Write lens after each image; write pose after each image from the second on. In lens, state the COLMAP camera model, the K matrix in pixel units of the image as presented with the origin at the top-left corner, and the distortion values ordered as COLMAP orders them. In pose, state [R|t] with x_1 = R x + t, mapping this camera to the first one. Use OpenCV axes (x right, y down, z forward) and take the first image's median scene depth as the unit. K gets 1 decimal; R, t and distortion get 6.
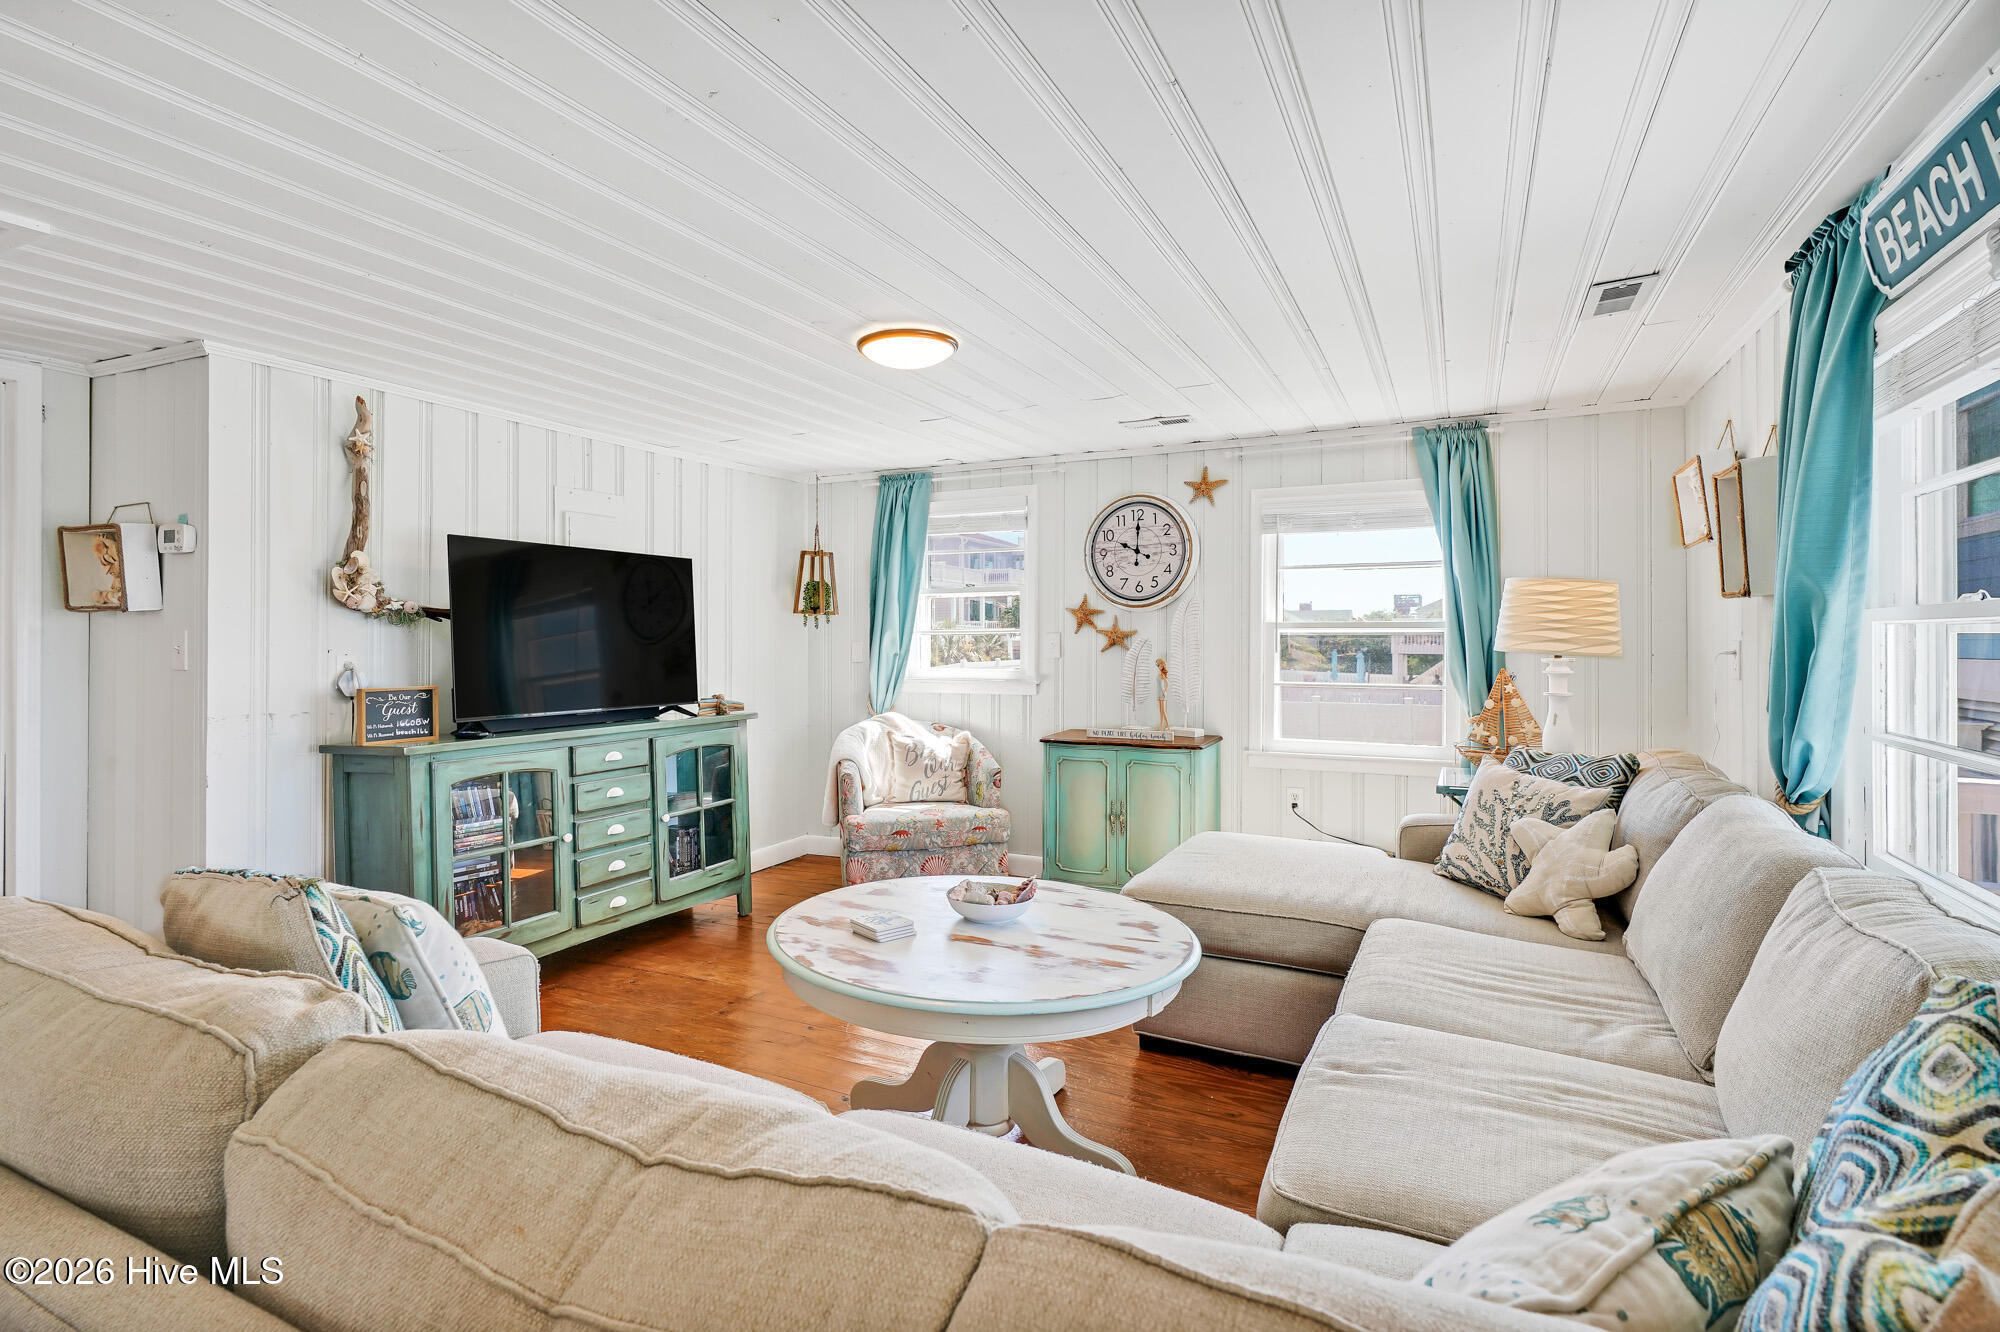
lens RADIAL K [[976.2, 0, 995.7], [0, 976.2, 645.8], [0, 0, 1]] dist [-0.001978, 0.002271]
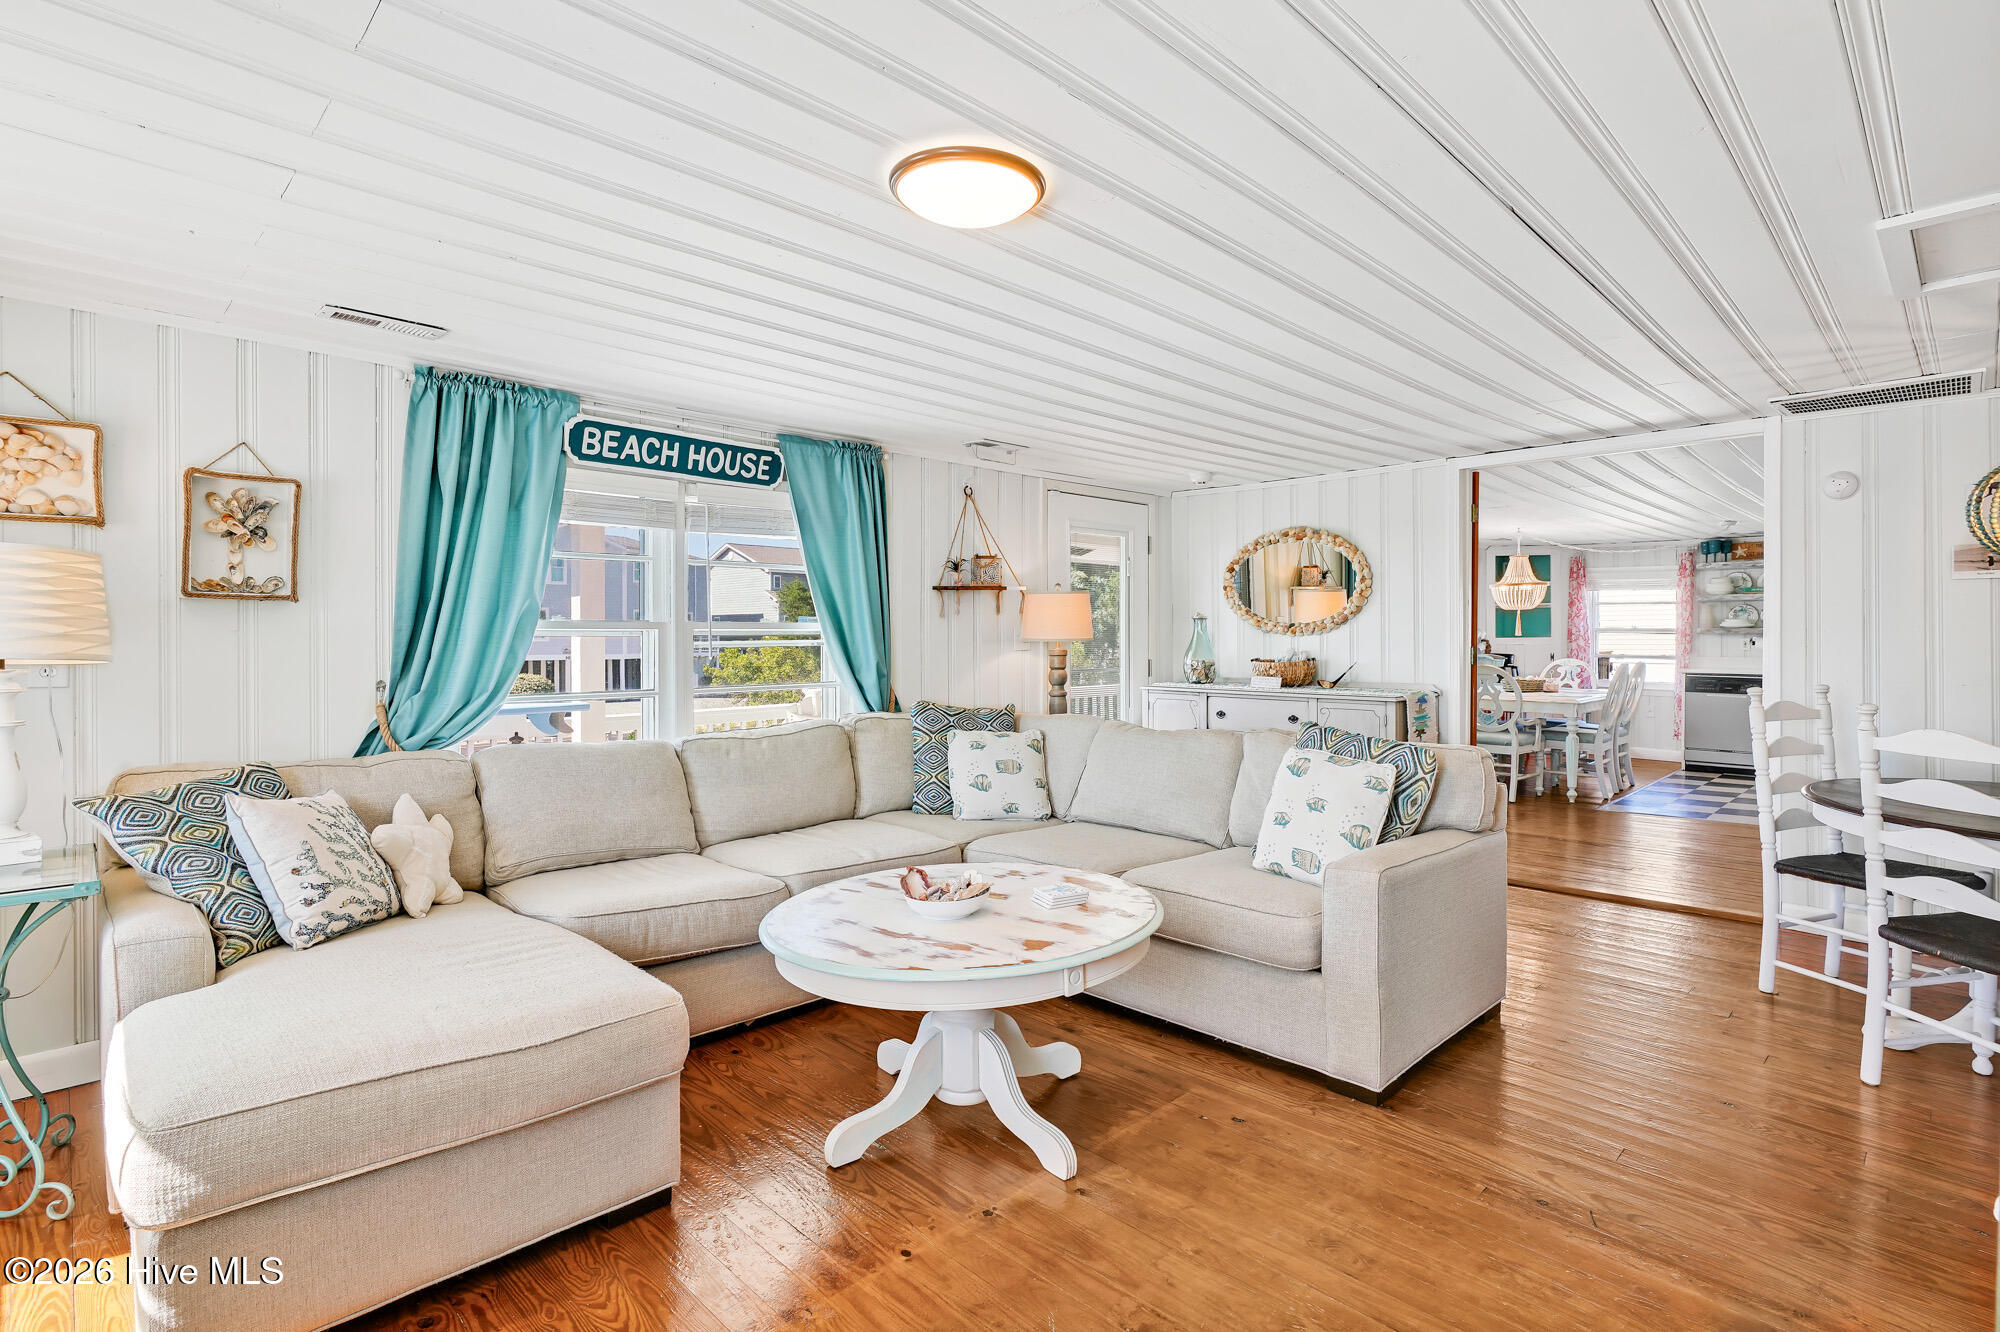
lens RADIAL K [[976.2, 0, 998.7], [0, 976.2, 625.2], [0, 0, 1]] dist [-0.001978, 0.002271]
pose [[-0.943830, 0.005205, 0.330390, -0.223235], [0.003759, 0.999980, -0.005016, -0.009147], [-0.330409, -0.003492, -0.943831, 1.104525]]
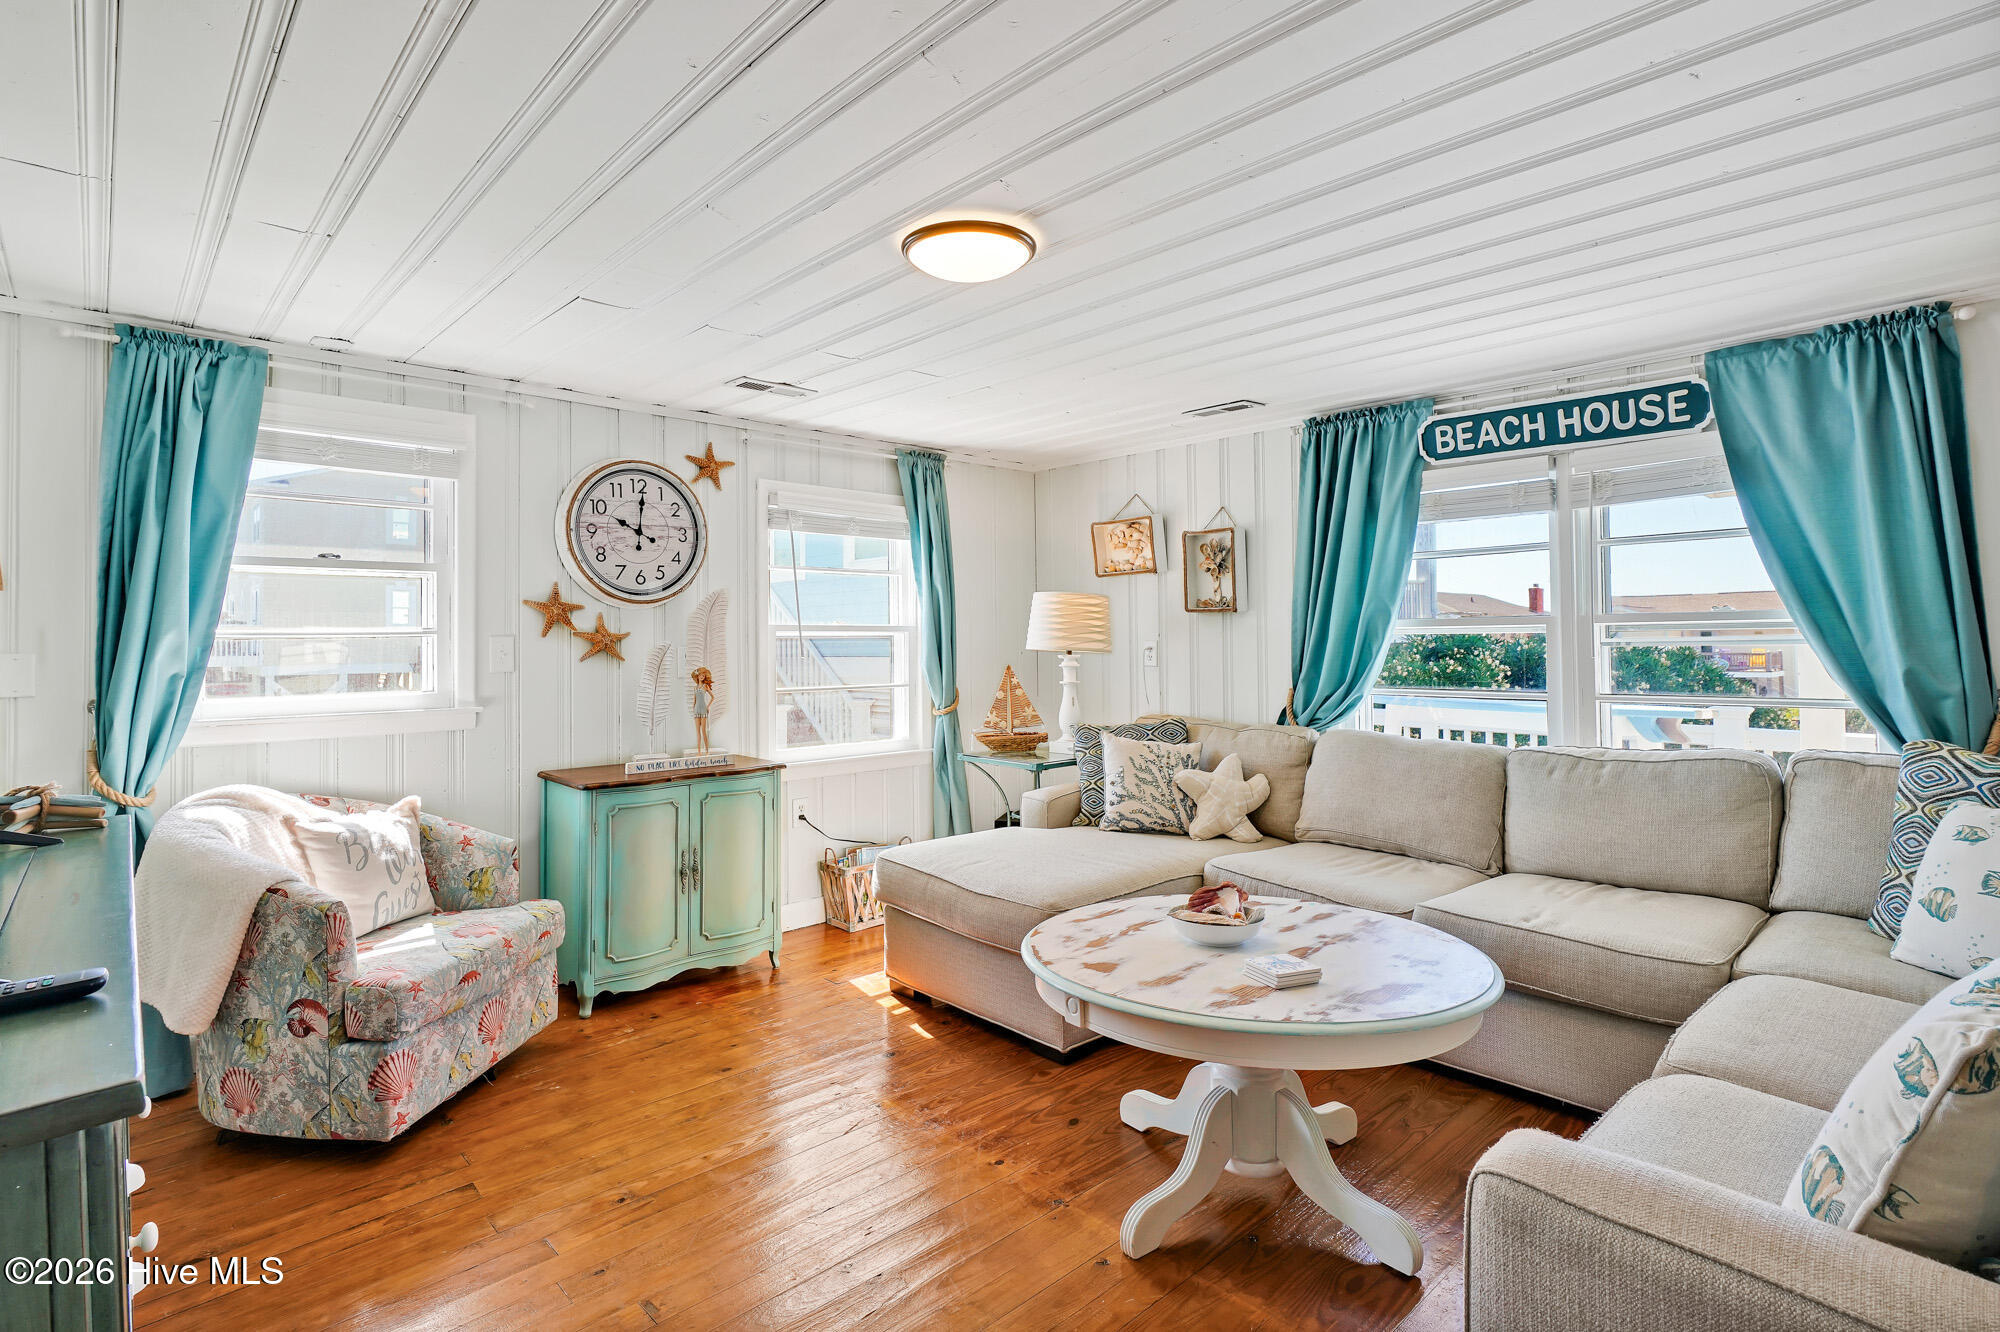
lens RADIAL K [[976.2, 0, 1013.3], [0, 976.2, 627.6], [0, 0, 1]] dist [-0.001978, 0.002271]
pose [[0.342359, 0.011353, 0.939501, -0.533916], [0.015523, 0.999722, -0.017737, -0.001404], [-0.939441, 0.020656, 0.342088, 0.489311]]
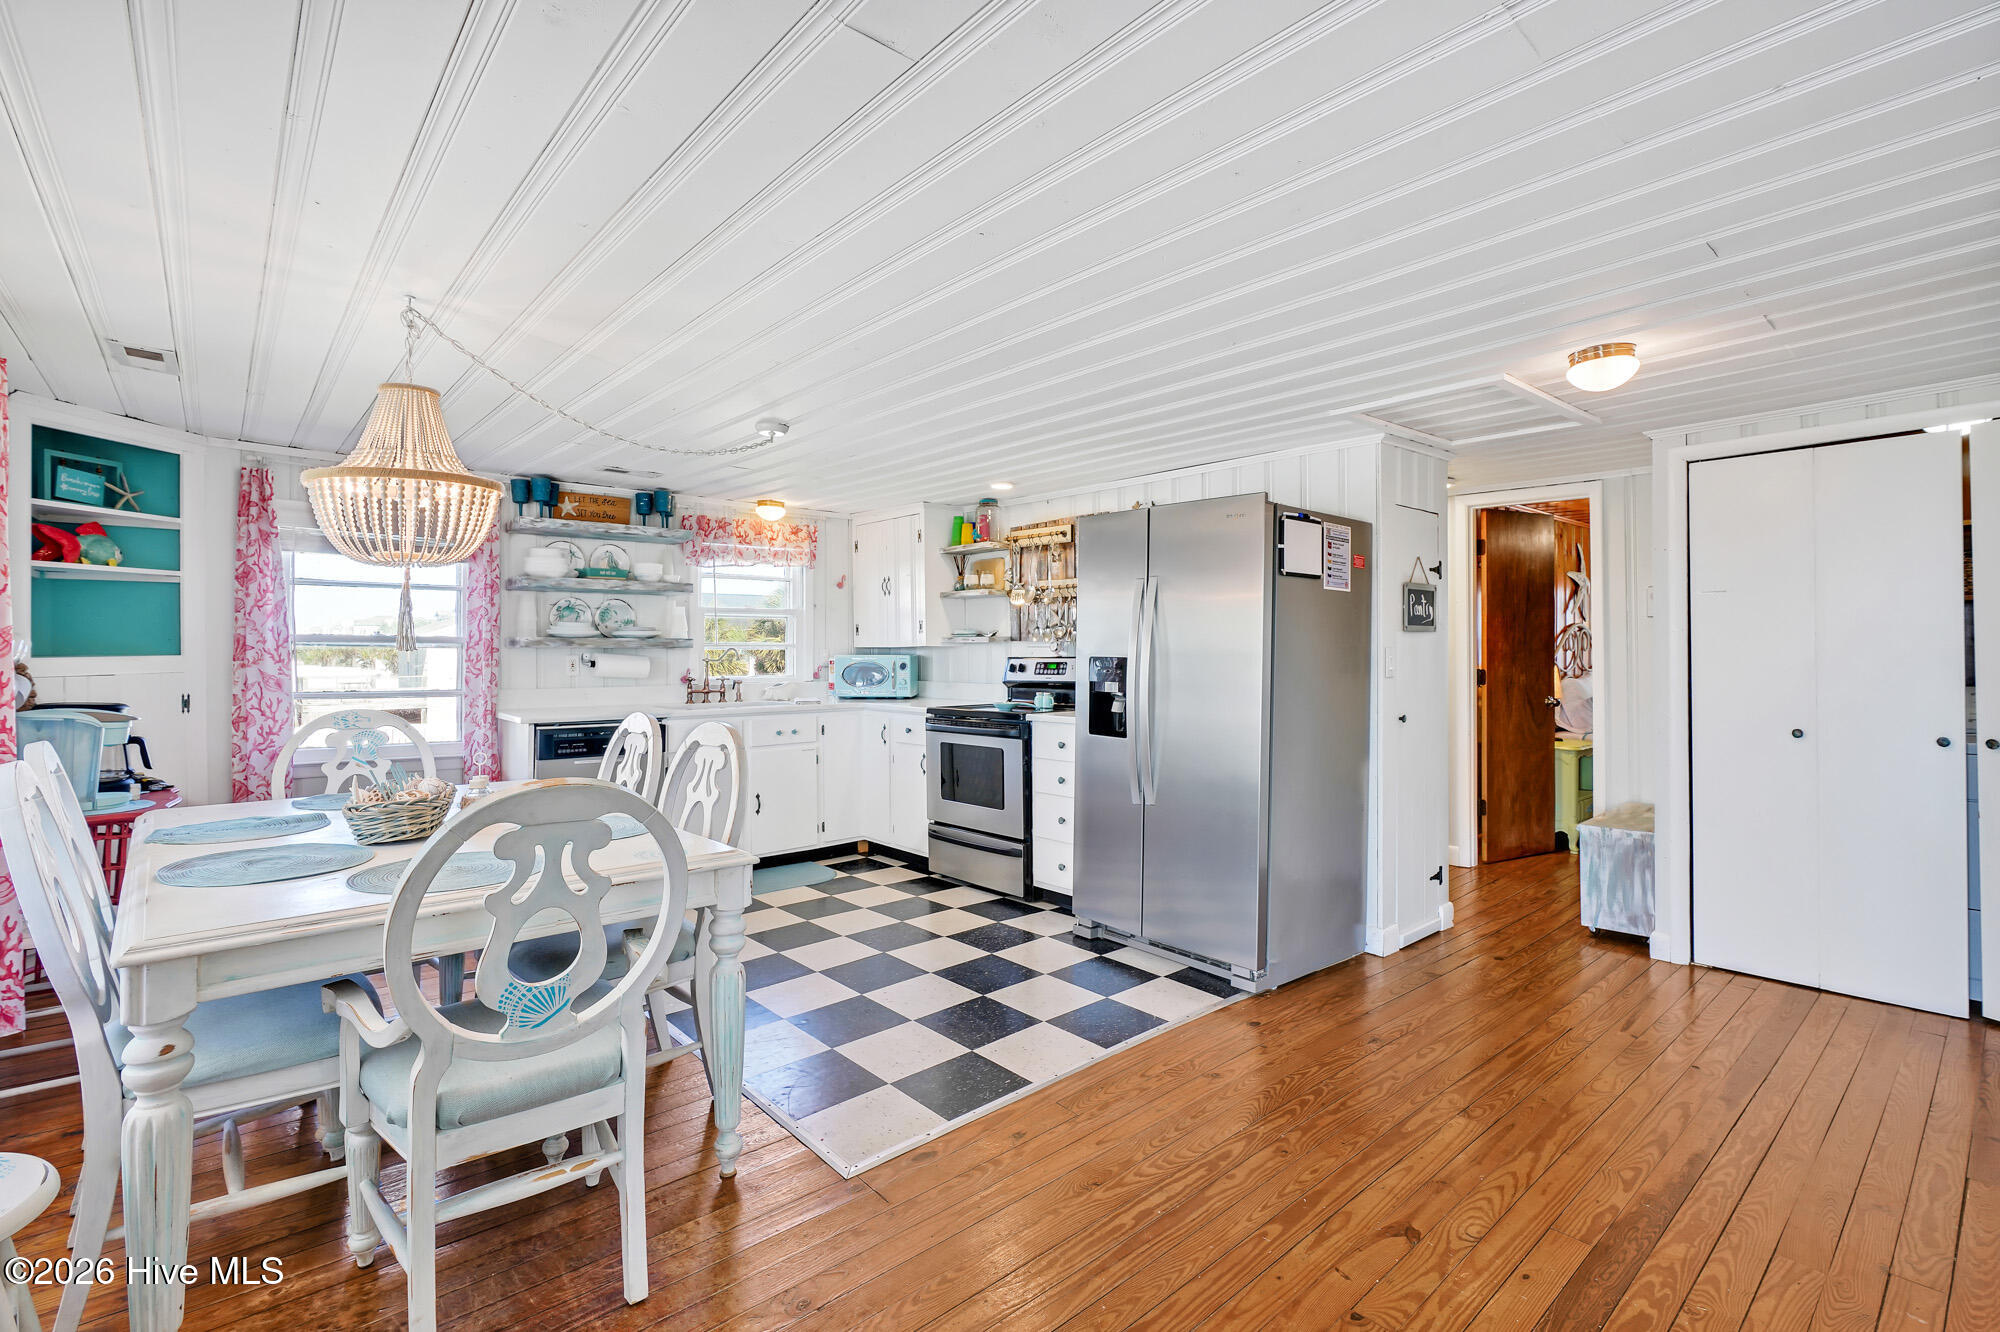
lens RADIAL K [[931.2, 0, 985.4], [0, 931.2, 648.2], [0, 0, 1]] dist [-0.012093, 0.004386]
pose [[-0.383816, 0.000579, -0.923410, -0.161870], [-0.000963, 0.999999, 0.001027, 0.003925], [0.923409, 0.001283, -0.383815, -0.491509]]
